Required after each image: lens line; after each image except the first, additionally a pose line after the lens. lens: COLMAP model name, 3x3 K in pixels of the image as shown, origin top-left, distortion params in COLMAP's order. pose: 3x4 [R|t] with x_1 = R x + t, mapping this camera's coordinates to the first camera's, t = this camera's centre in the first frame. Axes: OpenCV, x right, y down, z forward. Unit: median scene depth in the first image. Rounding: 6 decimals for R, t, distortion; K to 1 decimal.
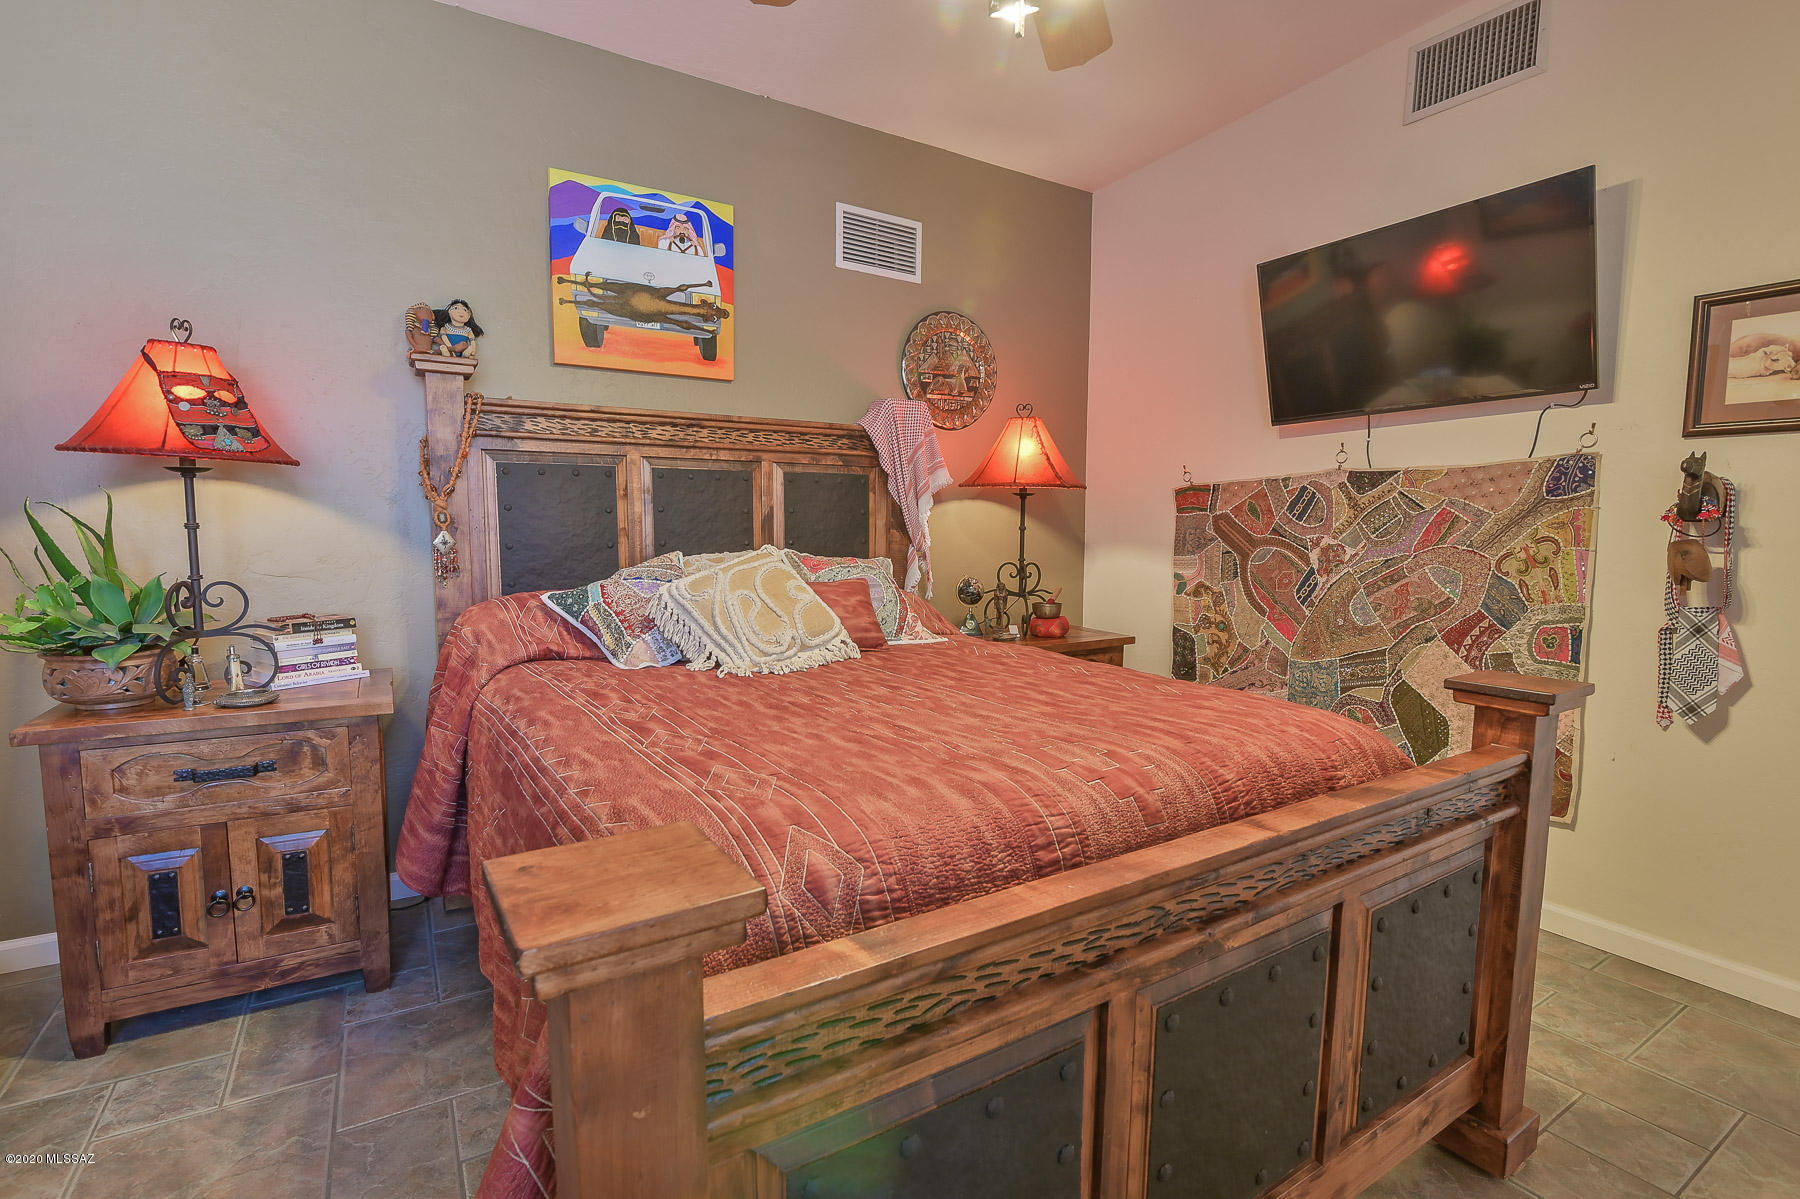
lens RADIAL K [[831.0, 0, 893.0], [0, 831.0, 608.0], [0, 0, 1]] dist [-0.014474, -0.000605]
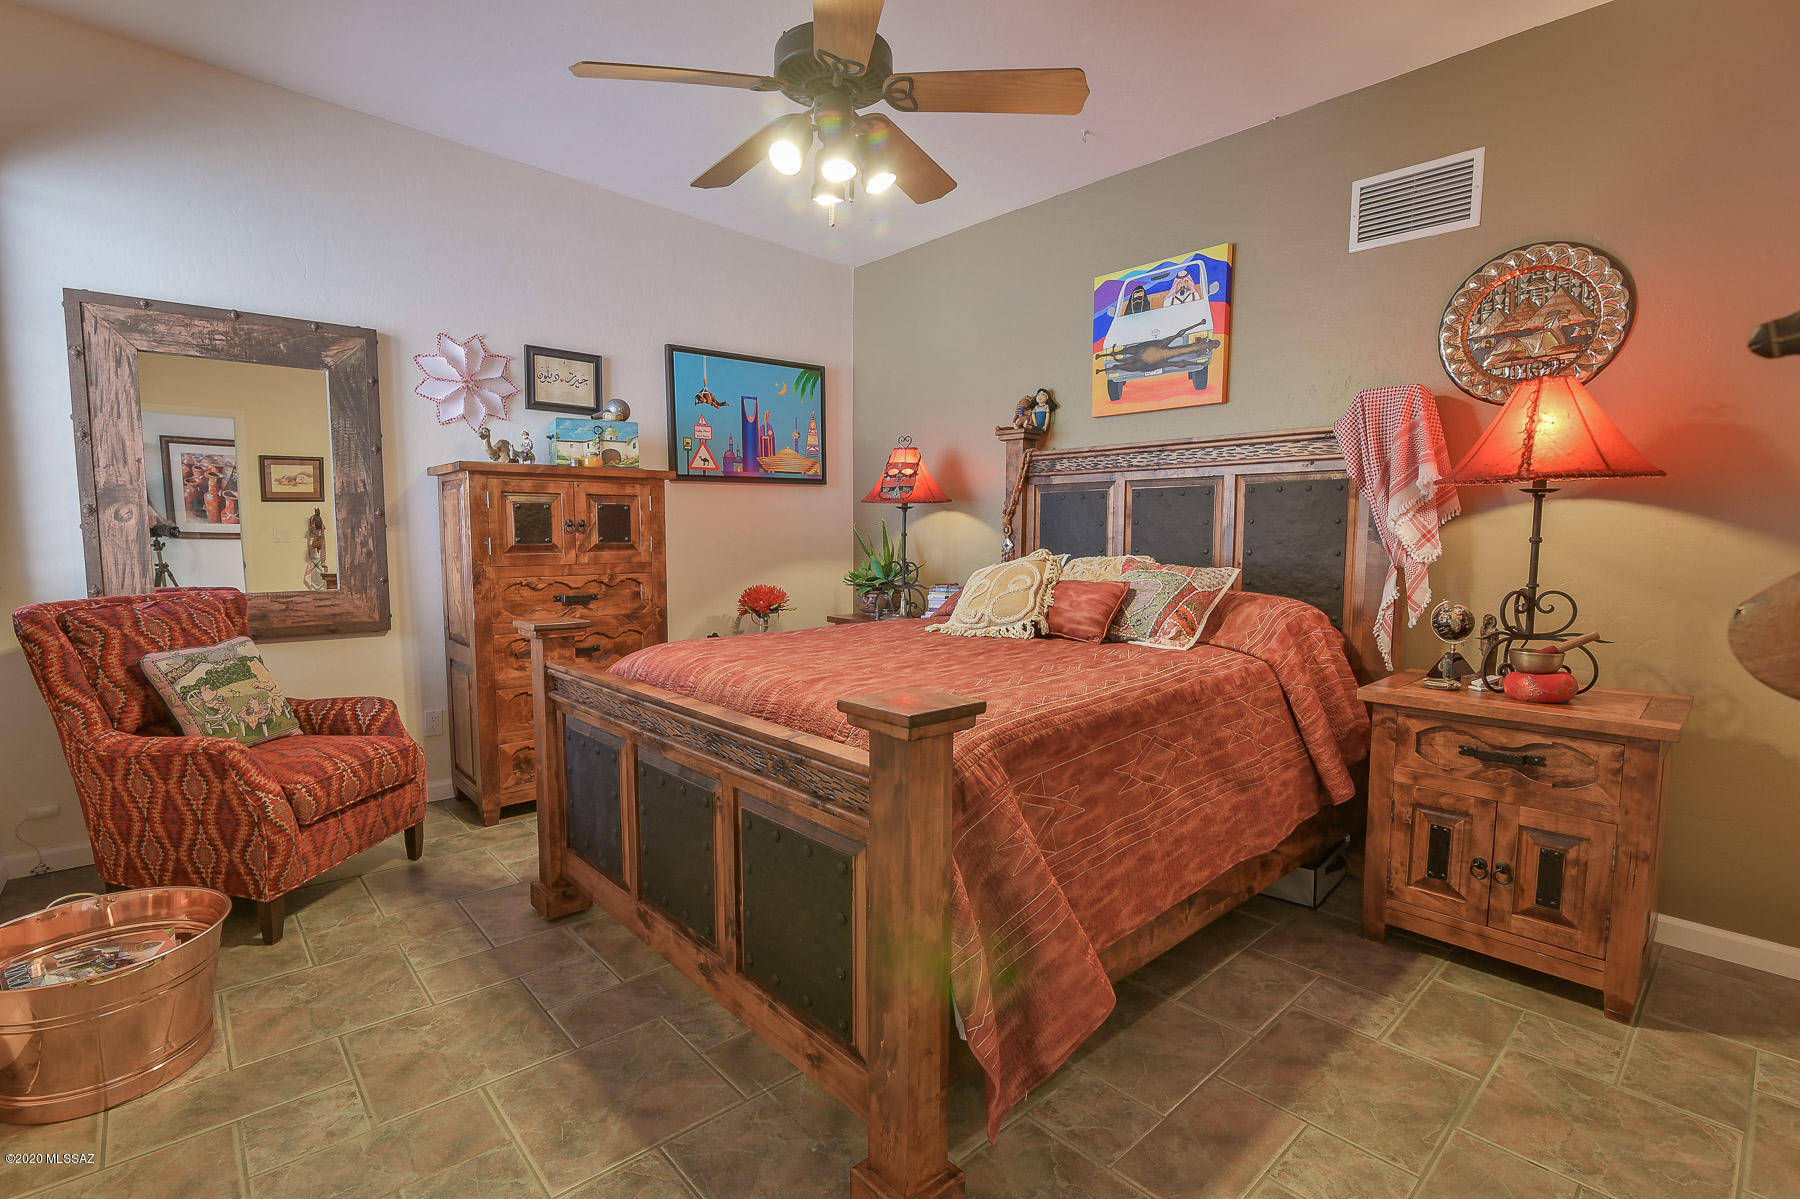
lens RADIAL K [[831.0, 0, 893.0], [0, 831.0, 608.0], [0, 0, 1]] dist [-0.014474, -0.000605]
pose [[0.182111, 0.086413, -0.979474, 0.872998], [-0.097640, 0.992797, 0.069434, -0.041439], [0.978418, 0.082991, 0.189237, 0.417661]]
